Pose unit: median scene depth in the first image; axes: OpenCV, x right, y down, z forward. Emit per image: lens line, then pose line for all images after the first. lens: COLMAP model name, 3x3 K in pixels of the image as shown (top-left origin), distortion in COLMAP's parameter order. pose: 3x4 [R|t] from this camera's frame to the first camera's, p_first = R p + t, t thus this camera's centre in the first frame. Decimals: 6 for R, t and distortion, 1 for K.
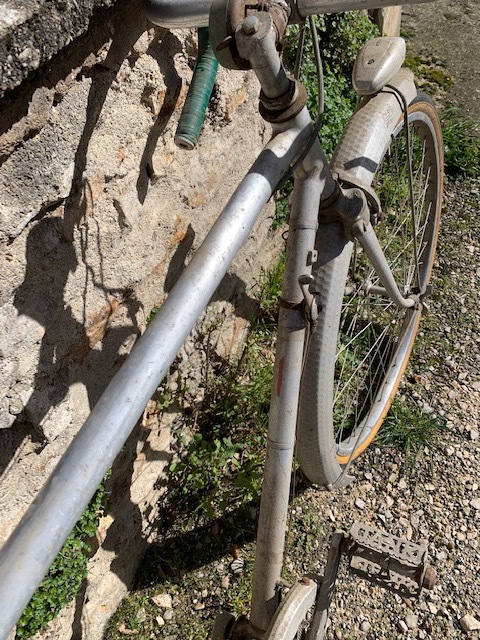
lens RADIAL K [[502.8, 0, 238.2], [0, 502.8, 319.9], [0, 0, 1]] dist [0.009084, 0.013018]
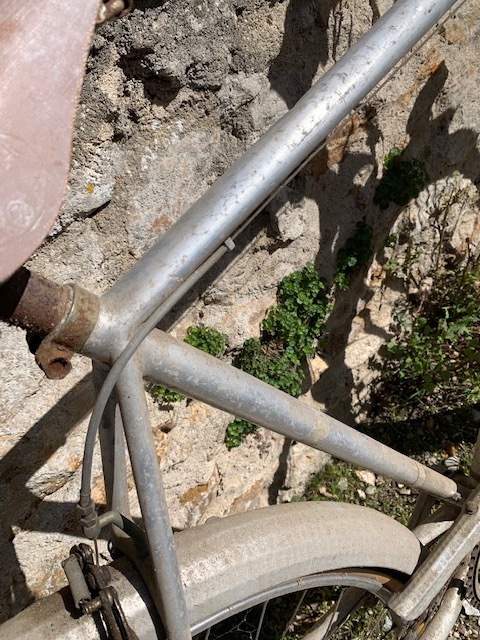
lens RADIAL K [[502.8, 0, 240.1], [0, 502.8, 320.5], [0, 0, 1]] dist [0.009084, 0.013018]
pose [[0.910763, 0.104085, -0.399596, -0.014288], [-0.101153, 0.994463, 0.028484, 0.257685], [0.400348, 0.014478, 0.916249, 0.011544]]
